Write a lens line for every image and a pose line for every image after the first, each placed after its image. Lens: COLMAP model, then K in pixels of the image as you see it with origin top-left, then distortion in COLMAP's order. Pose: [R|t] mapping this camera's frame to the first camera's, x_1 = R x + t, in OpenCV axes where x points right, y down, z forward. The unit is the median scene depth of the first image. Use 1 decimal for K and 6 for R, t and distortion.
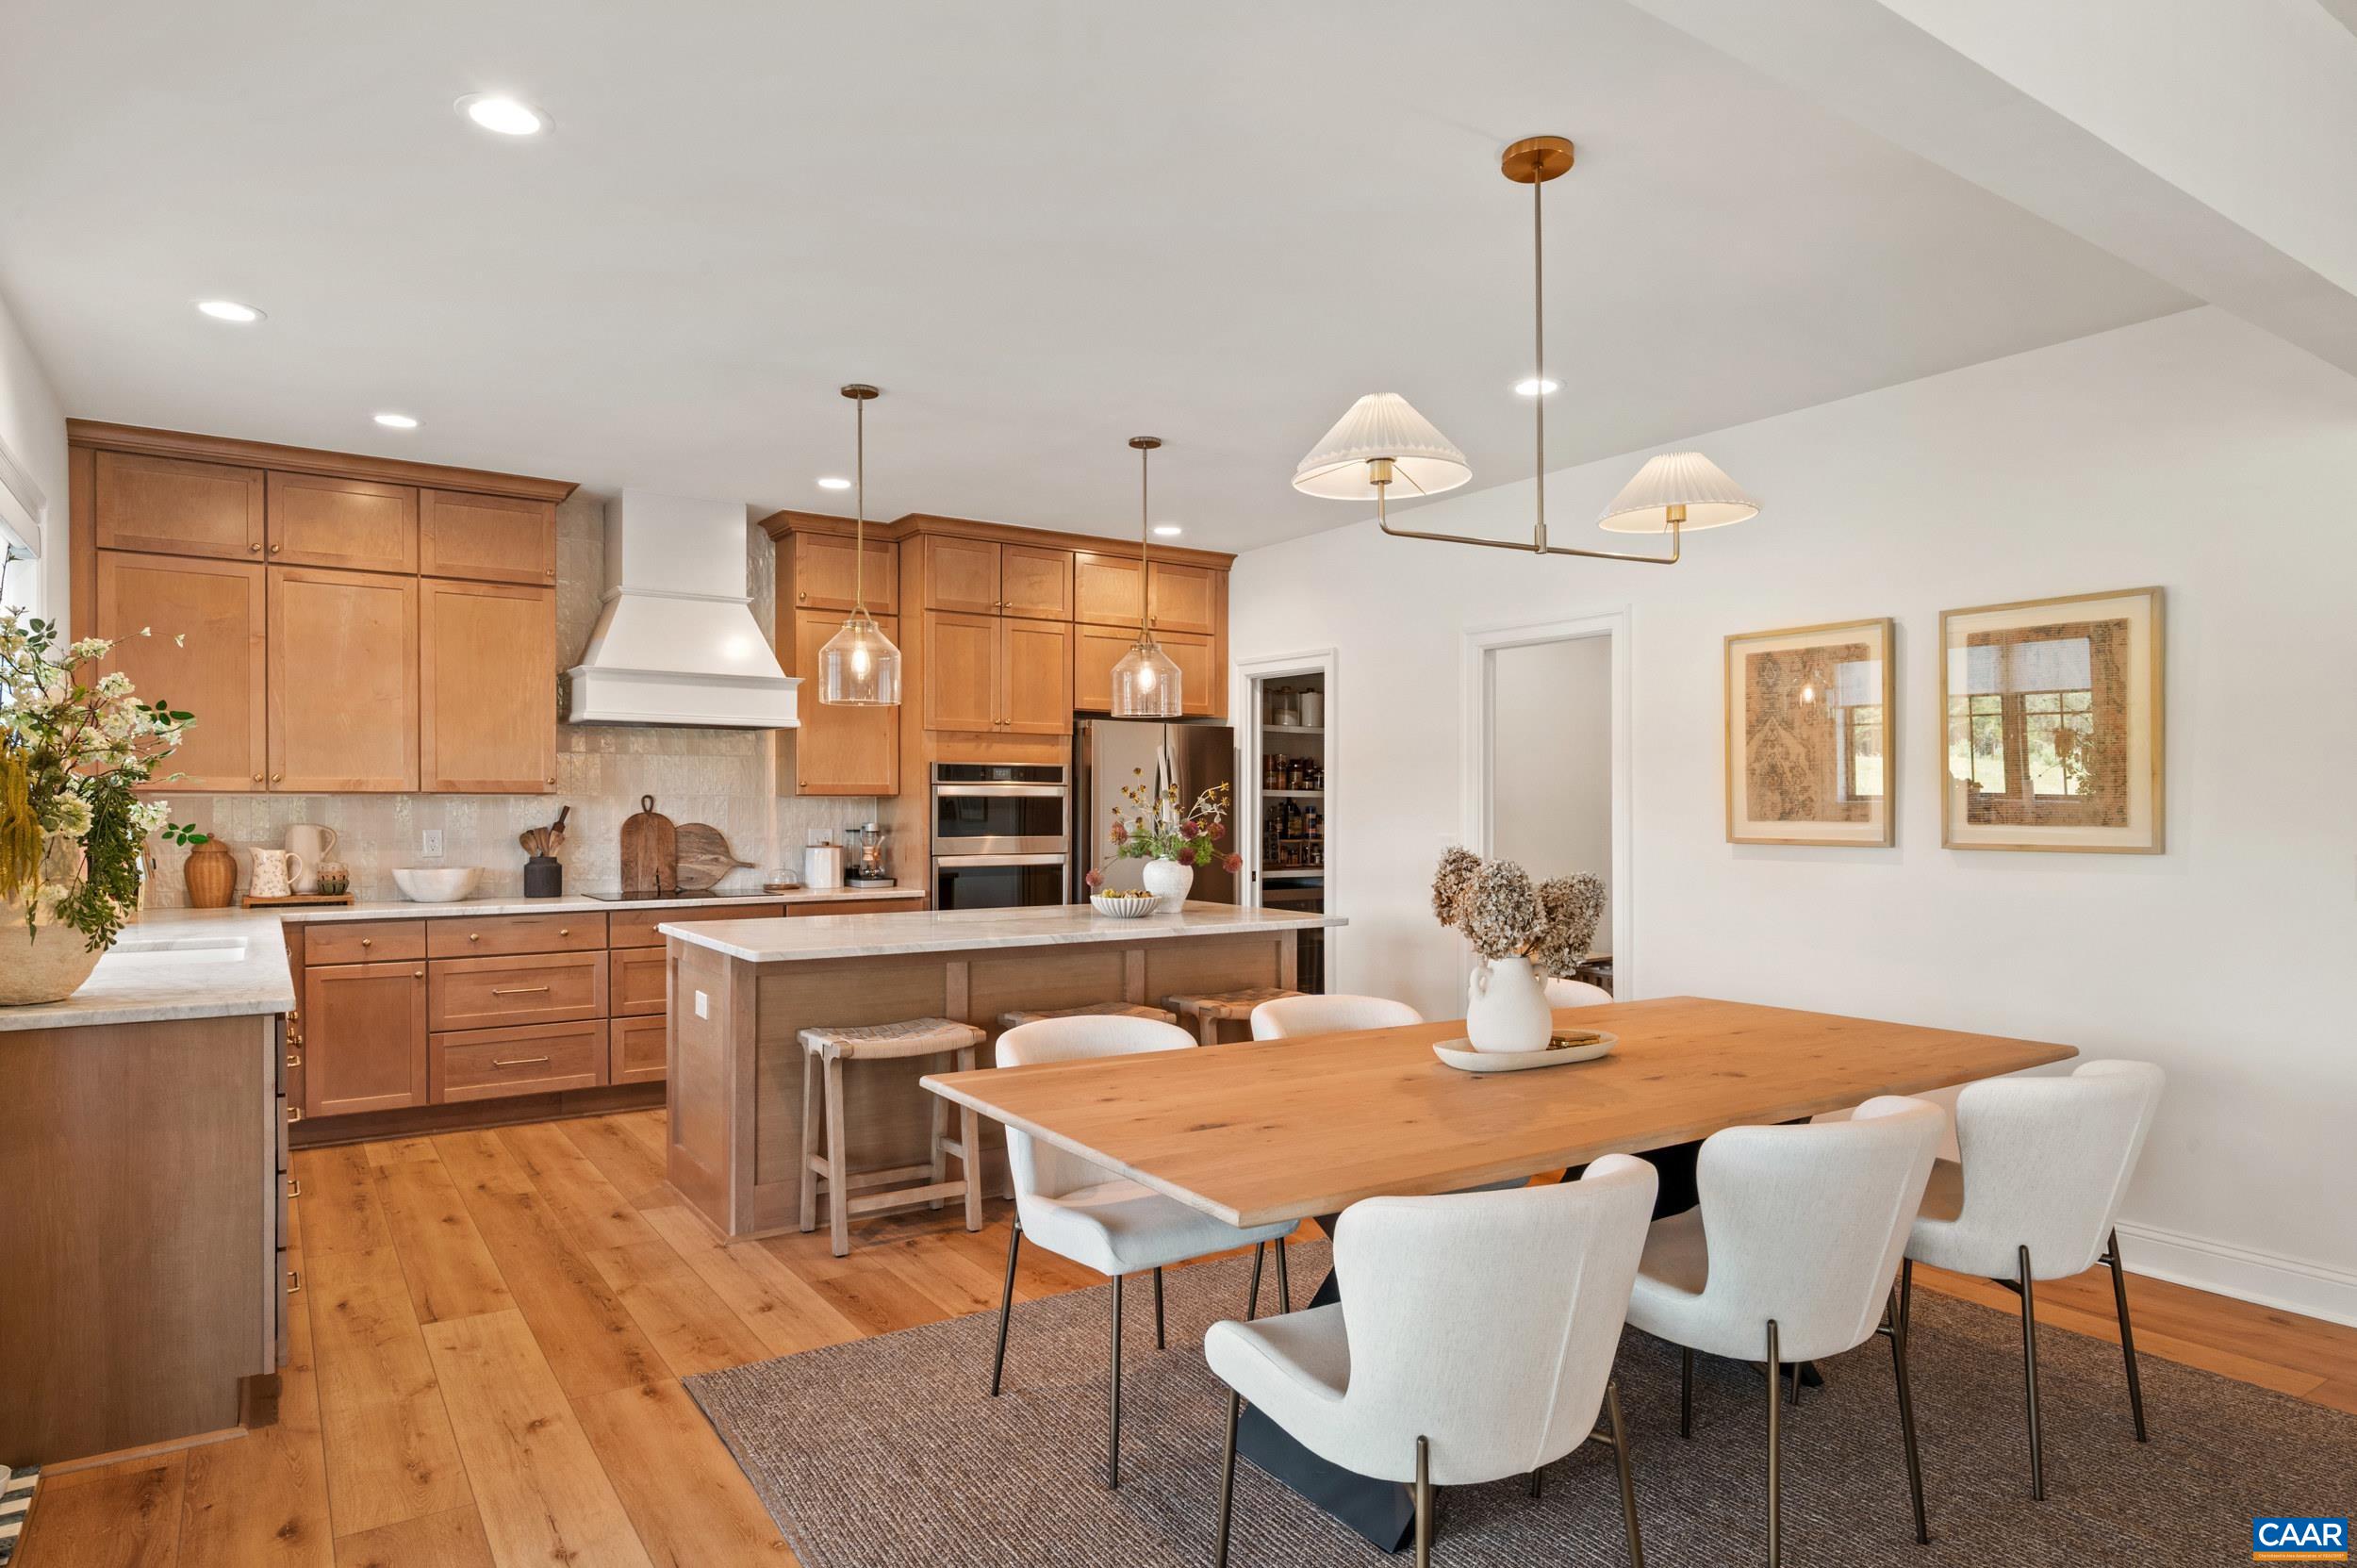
lens RADIAL K [[1381.0, 0, 1228.0], [0, 1381.0, 841.4], [0, 0, 1]] dist [-0.028423, 0.005723]
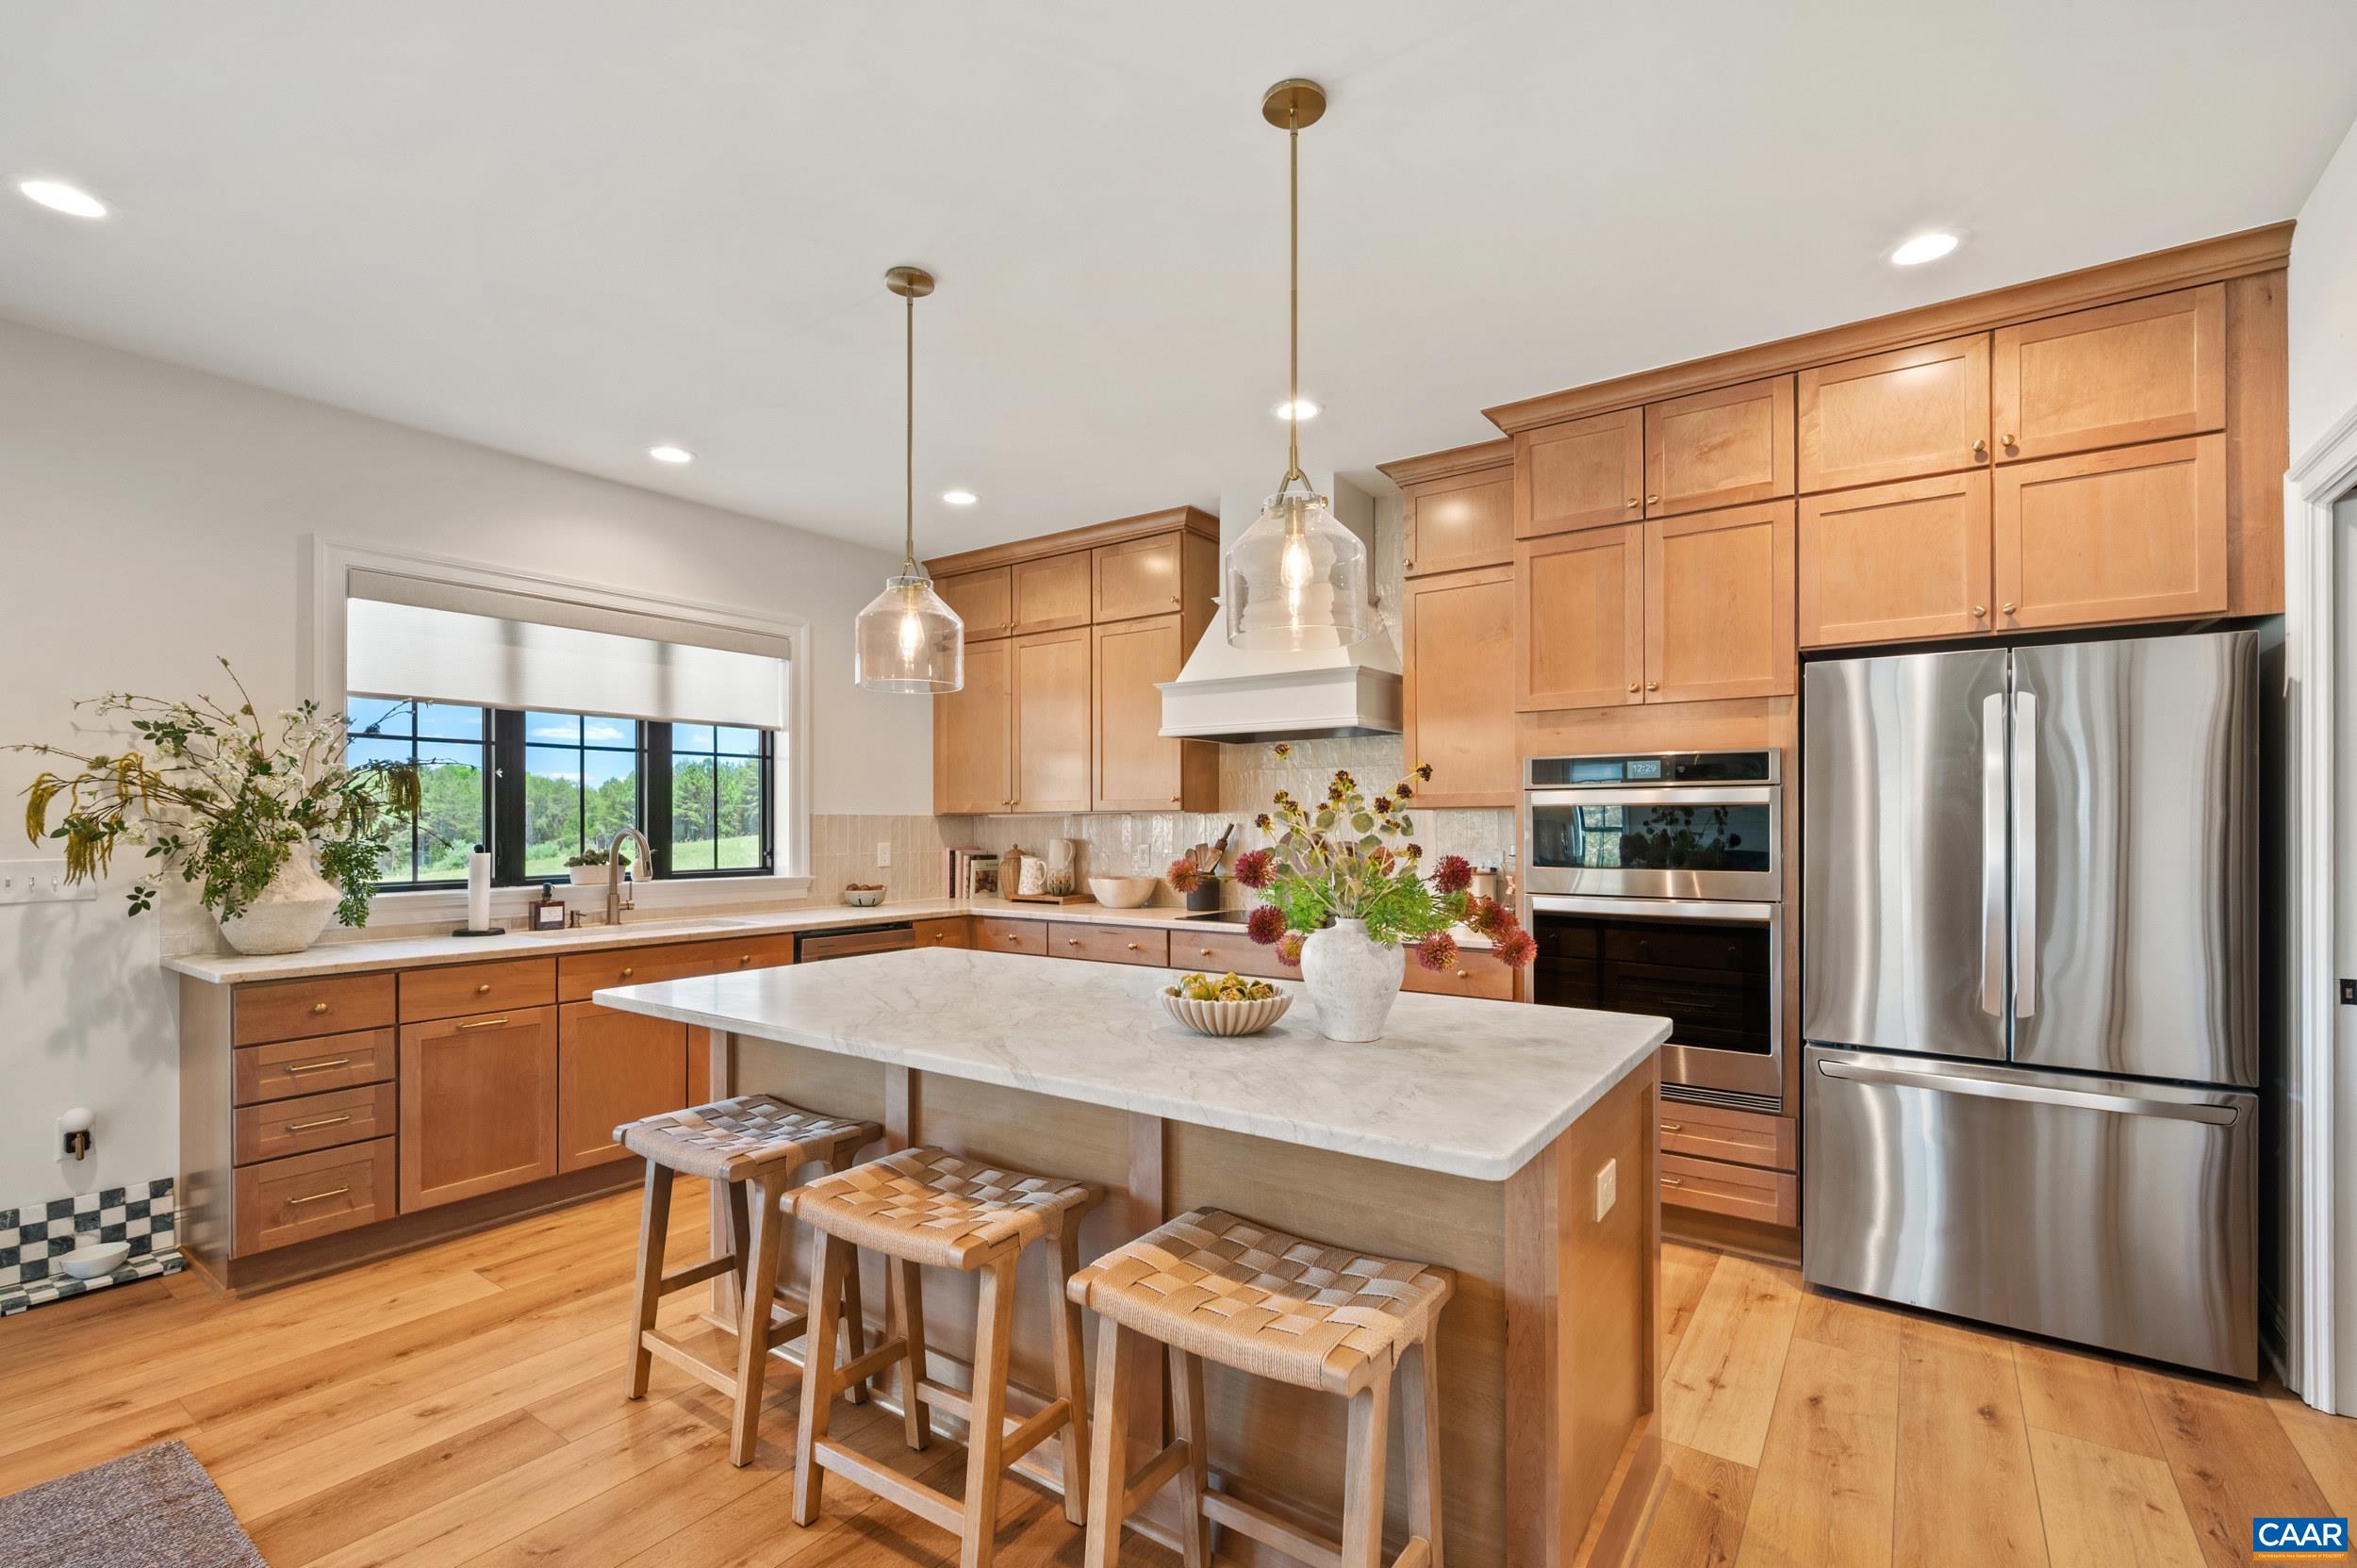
lens RADIAL K [[1061.6, 0, 1169.4], [0, 1061.6, 820.6], [0, 0, 1]] dist [-0.001405, 0.000278]
pose [[0.309025, -0.005002, -0.951041, 0.262021], [-0.019615, 0.999740, -0.011632, -0.017992], [0.950852, 0.022249, 0.308846, 0.736010]]
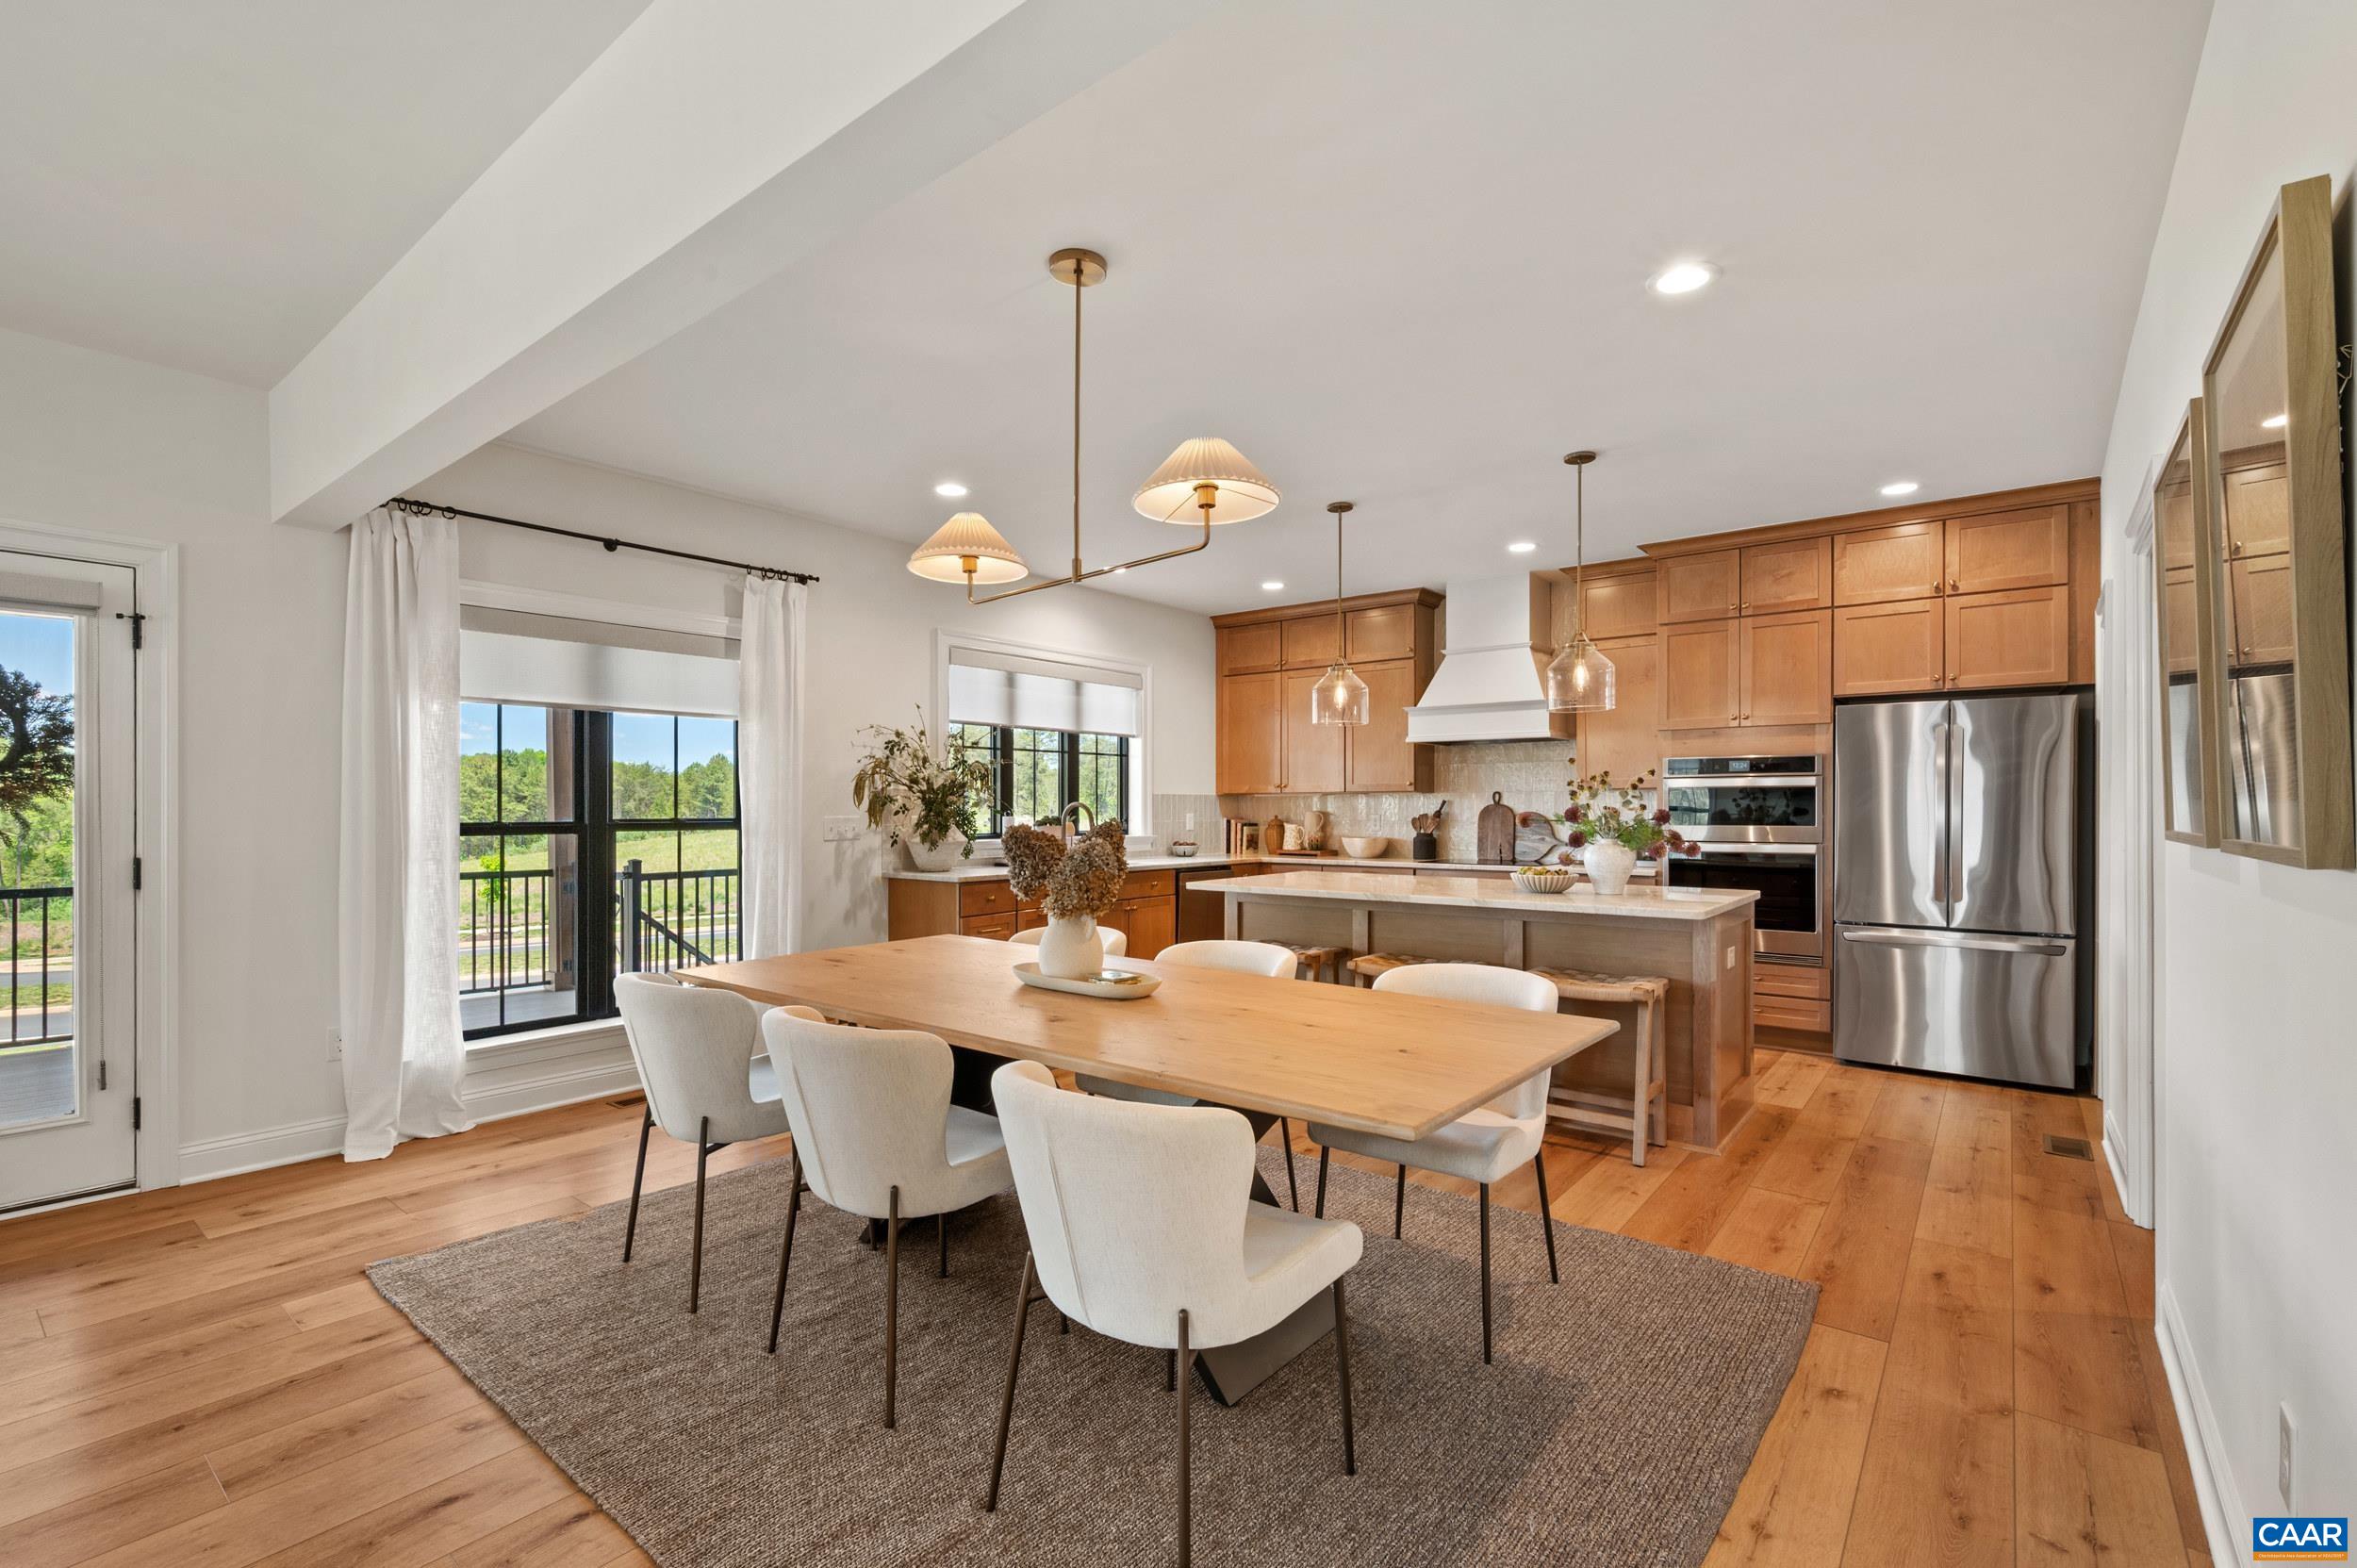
lens RADIAL K [[1061.6, 0, 1159.0], [0, 1061.6, 811.4], [0, 0, 1]] dist [-0.001405, 0.000278]
pose [[0.252673, 0.001297, -0.967551, 0.581983], [-0.021047, 0.999770, -0.004156, -0.001652], [0.967323, 0.021414, 0.252642, 0.417158]]
